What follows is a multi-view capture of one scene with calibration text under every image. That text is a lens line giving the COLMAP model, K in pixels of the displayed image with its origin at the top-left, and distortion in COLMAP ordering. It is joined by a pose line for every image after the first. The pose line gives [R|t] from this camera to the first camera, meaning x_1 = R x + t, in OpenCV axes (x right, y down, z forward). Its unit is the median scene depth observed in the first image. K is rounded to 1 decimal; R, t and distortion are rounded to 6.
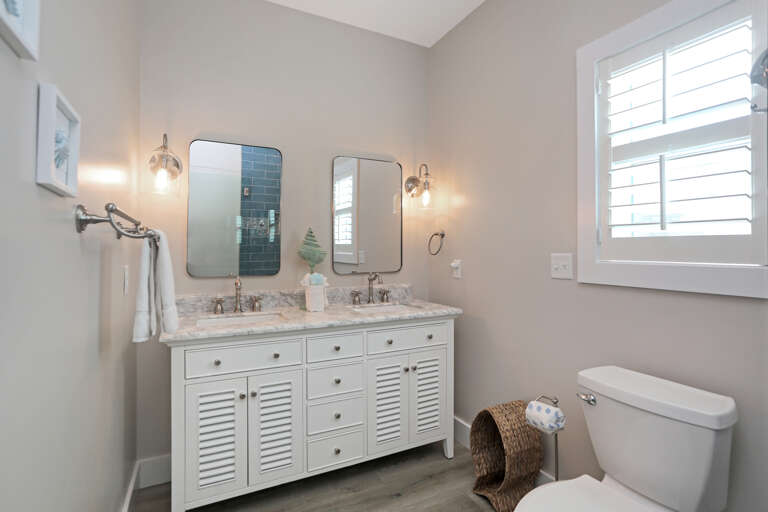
lens RADIAL K [[386.1, 0, 386.6], [0, 386.1, 244.4], [0, 0, 1]] dist [-0.037469, 0.009175]
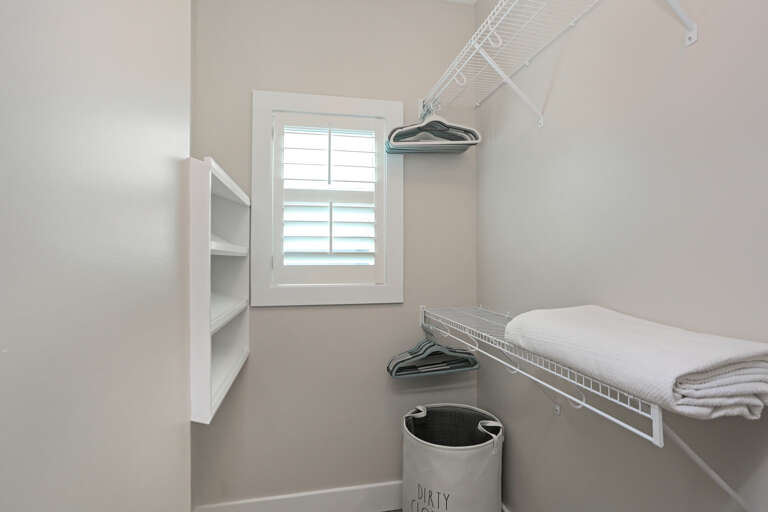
lens RADIAL K [[386.1, 0, 385.0], [0, 386.1, 255.9], [0, 0, 1]] dist [-0.037469, 0.009175]
pose [[0.260328, -0.003284, 0.965515, -0.393556], [-0.011357, 0.999915, 0.006464, -0.047717], [-0.965453, -0.012648, 0.260269, 0.309852]]
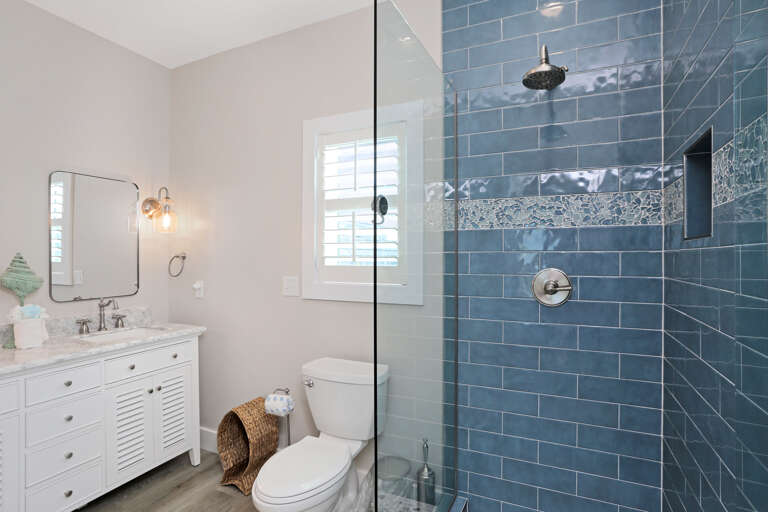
lens RADIAL K [[386.1, 0, 386.6], [0, 386.1, 258.7], [0, 0, 1]] dist [-0.037469, 0.009175]
pose [[0.788640, -0.009416, 0.614784, -0.076748], [-0.004781, 0.999759, 0.021444, -0.058861], [-0.614837, -0.019851, 0.788404, -0.197776]]
